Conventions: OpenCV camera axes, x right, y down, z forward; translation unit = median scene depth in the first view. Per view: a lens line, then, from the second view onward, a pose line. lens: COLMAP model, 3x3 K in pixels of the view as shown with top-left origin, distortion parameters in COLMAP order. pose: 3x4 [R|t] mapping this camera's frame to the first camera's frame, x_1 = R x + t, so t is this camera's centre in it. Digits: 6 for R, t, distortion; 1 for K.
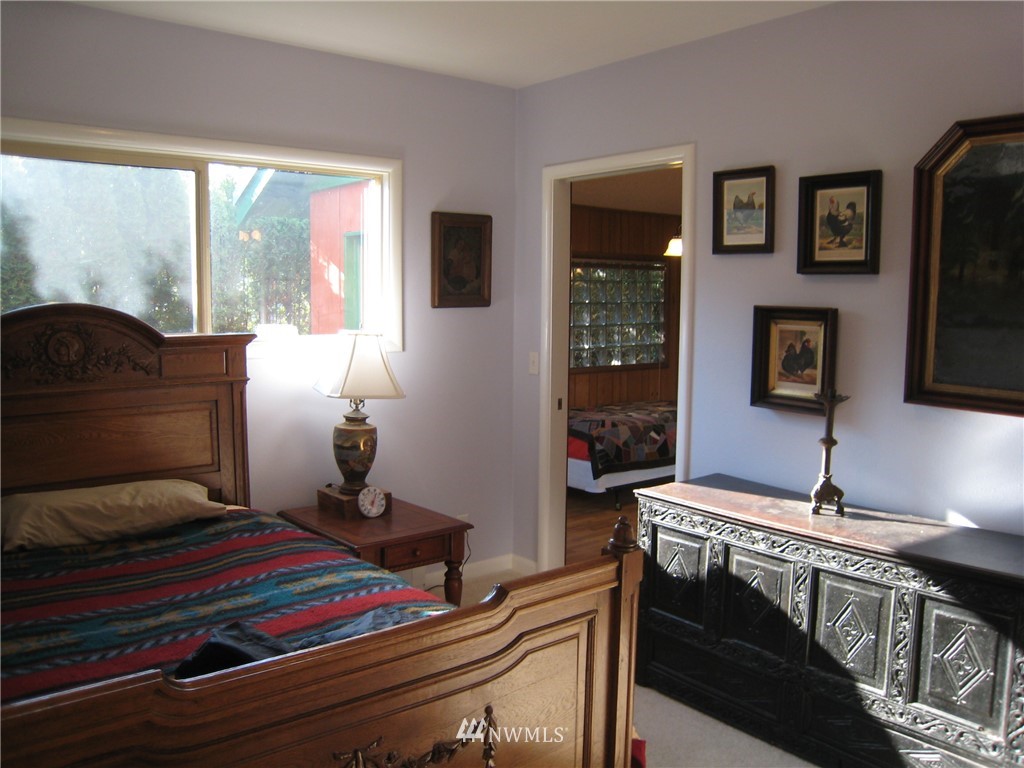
lens RADIAL K [[859.0, 0, 511.6], [0, 859.0, 386.7], [0, 0, 1]] dist [-0.009364, 0.004535]
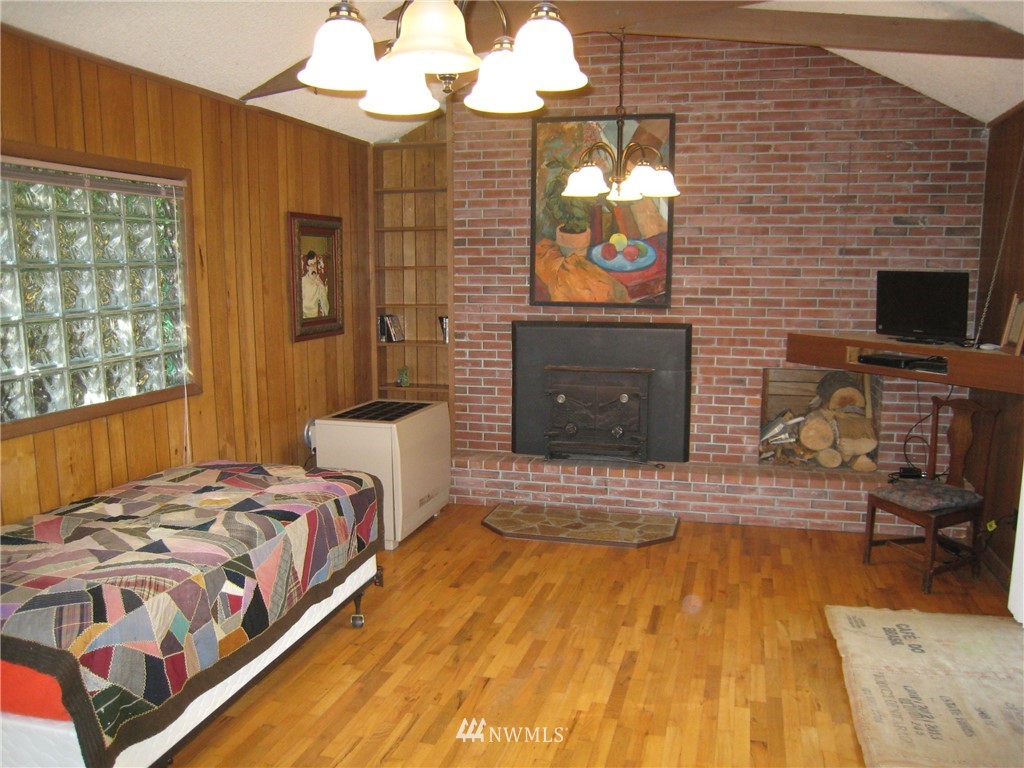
lens RADIAL K [[859.0, 0, 514.9], [0, 859.0, 384.9], [0, 0, 1]] dist [-0.009364, 0.004535]
pose [[0.812393, -0.087227, 0.576550, 0.046719], [0.063468, 0.996101, 0.061272, -0.058368], [-0.579646, -0.013184, 0.814761, 0.581313]]
